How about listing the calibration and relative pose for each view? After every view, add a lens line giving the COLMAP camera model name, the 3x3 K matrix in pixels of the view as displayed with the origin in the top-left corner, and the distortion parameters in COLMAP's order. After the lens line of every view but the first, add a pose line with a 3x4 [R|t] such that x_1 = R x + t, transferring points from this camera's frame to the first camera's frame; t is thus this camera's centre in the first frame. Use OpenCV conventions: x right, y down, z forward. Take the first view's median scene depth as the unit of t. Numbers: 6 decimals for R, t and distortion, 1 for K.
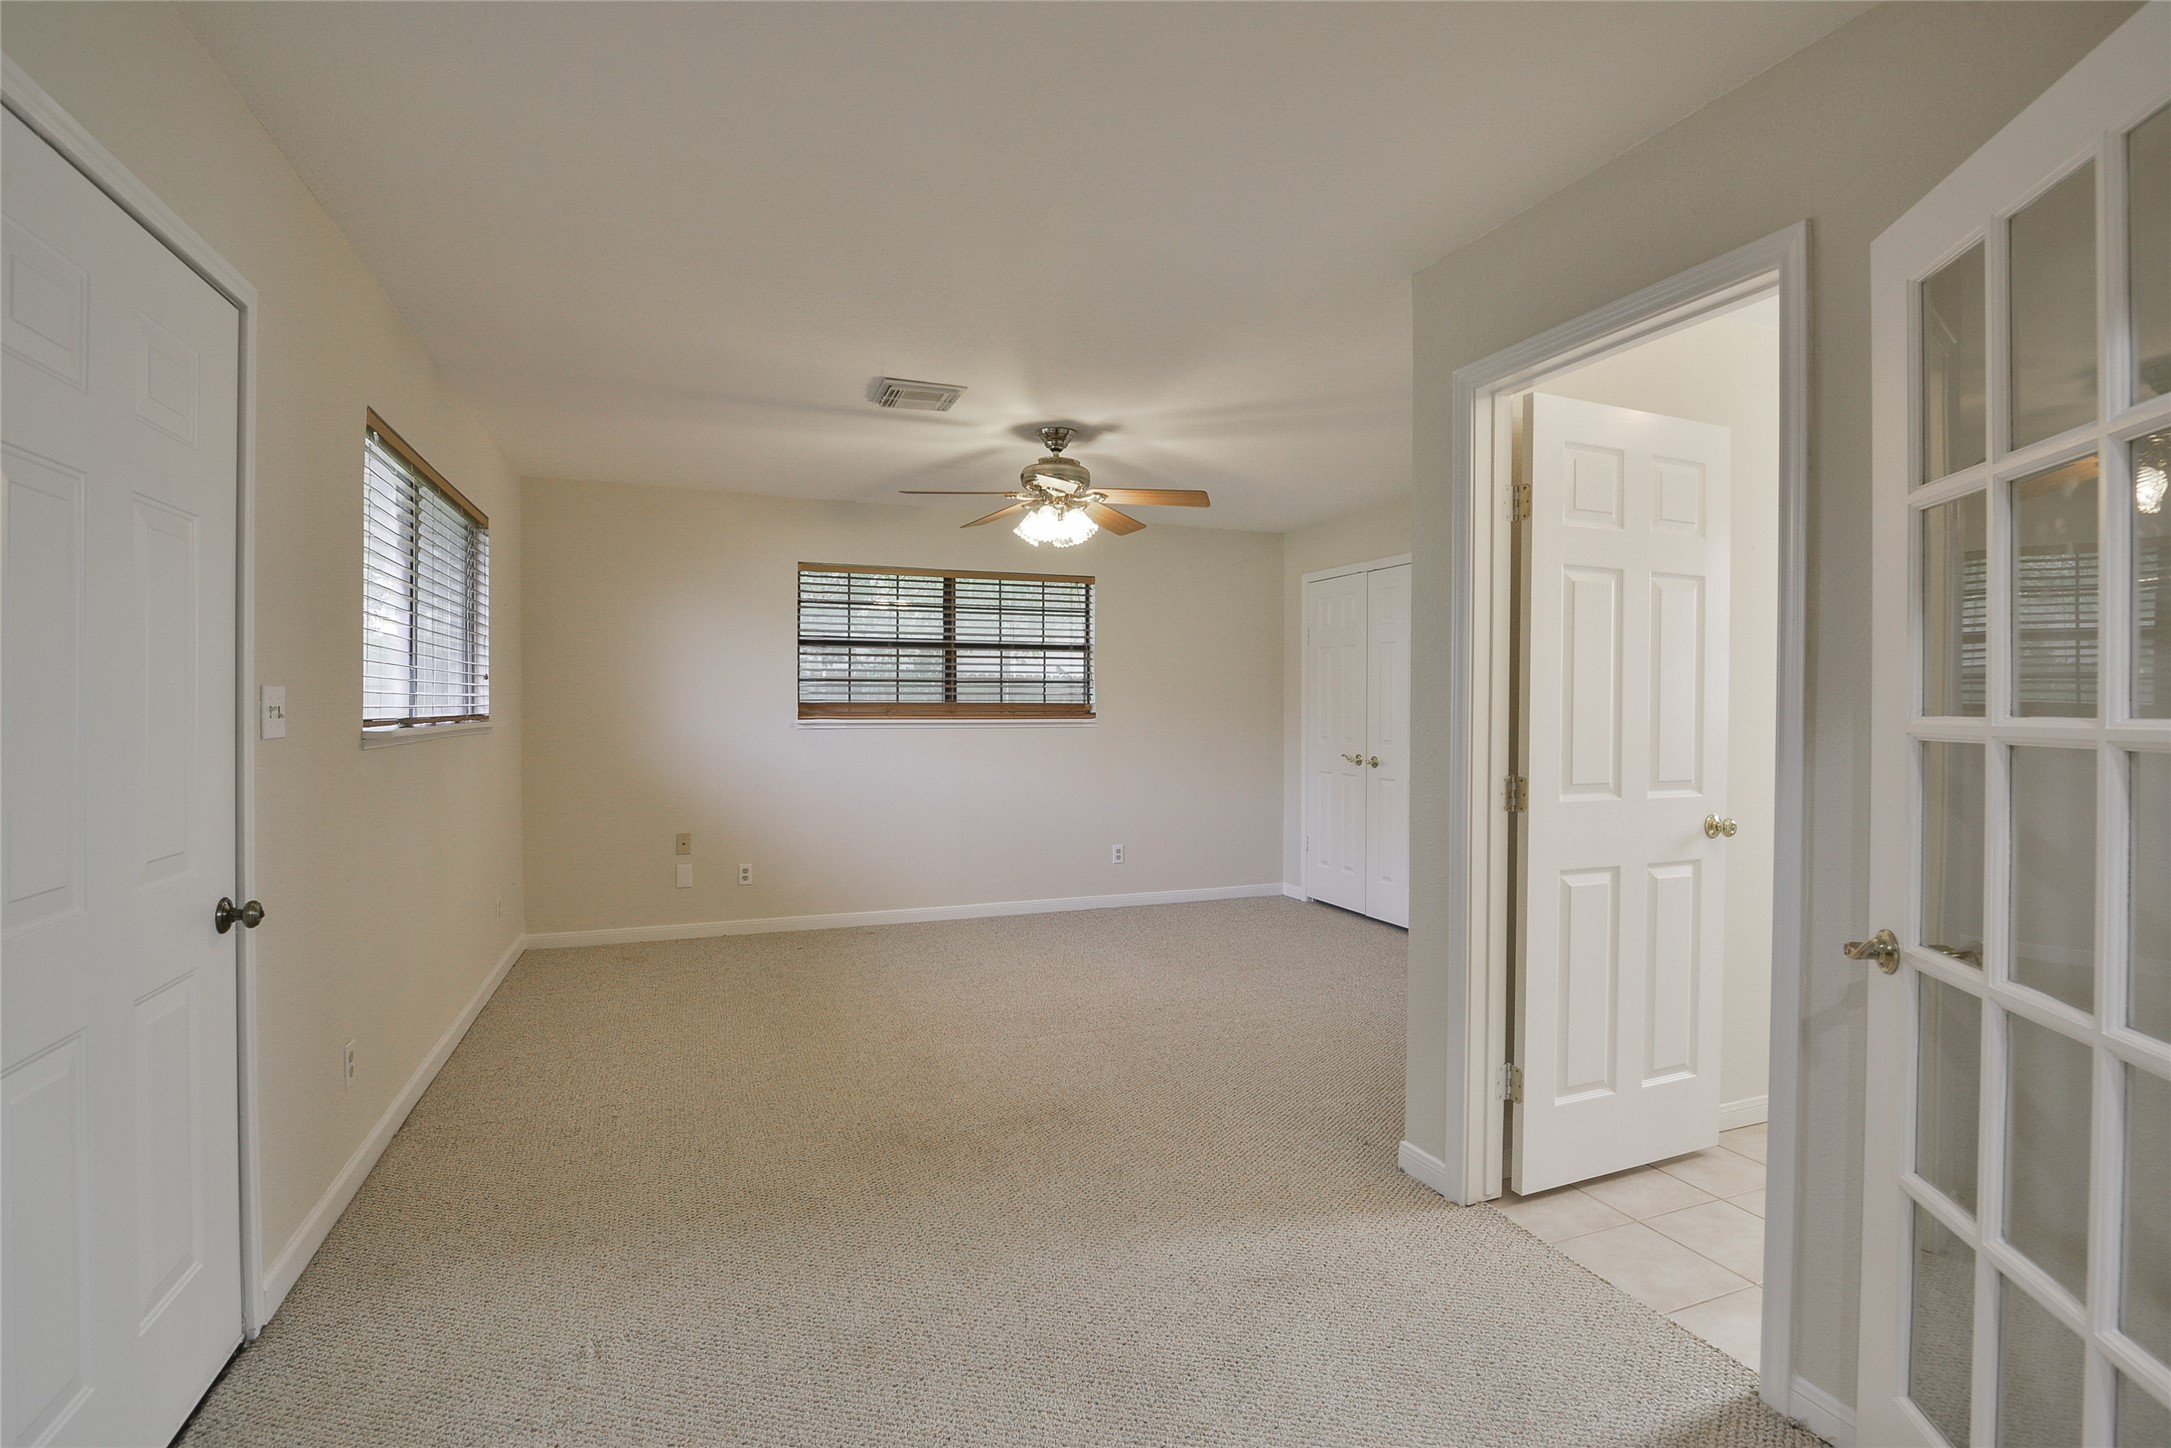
lens RADIAL K [[1001.4, 0, 1082.3], [0, 1001.4, 716.7], [0, 0, 1]] dist [-0.010945, -0.007343]
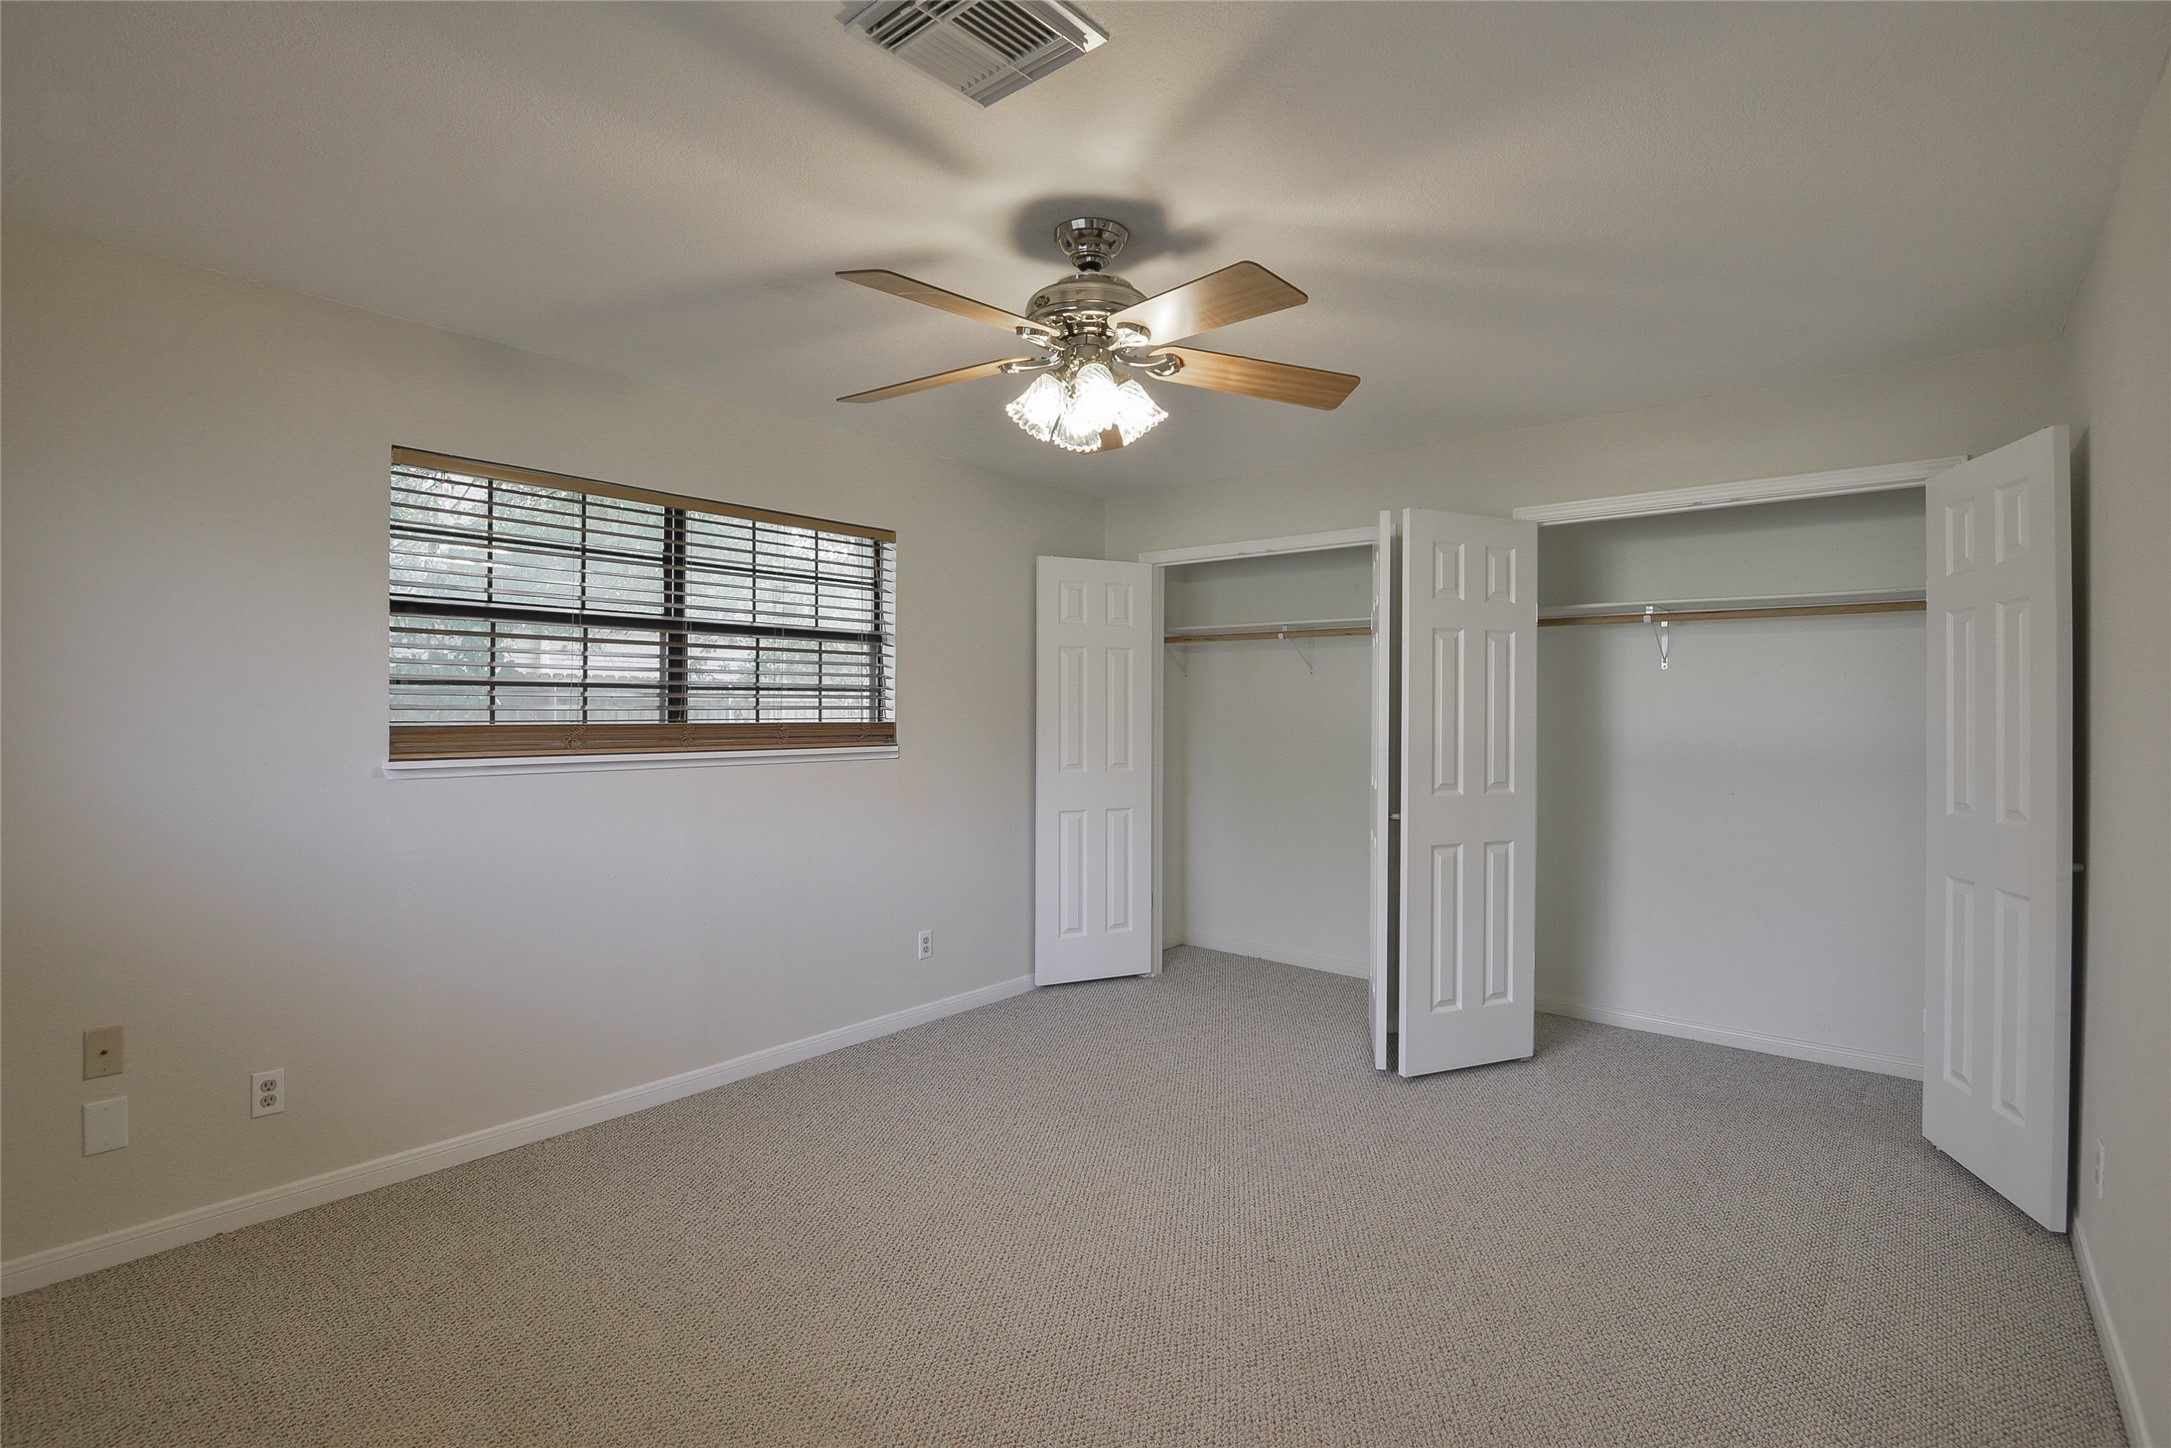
lens RADIAL K [[1001.4, 0, 1082.3], [0, 1001.4, 716.7], [0, 0, 1]] dist [-0.010945, -0.007343]
pose [[0.867225, -0.009096, 0.497834, -0.218033], [0.014908, 0.999859, -0.007700, -0.009799], [-0.497694, 0.014099, 0.867238, 0.374681]]
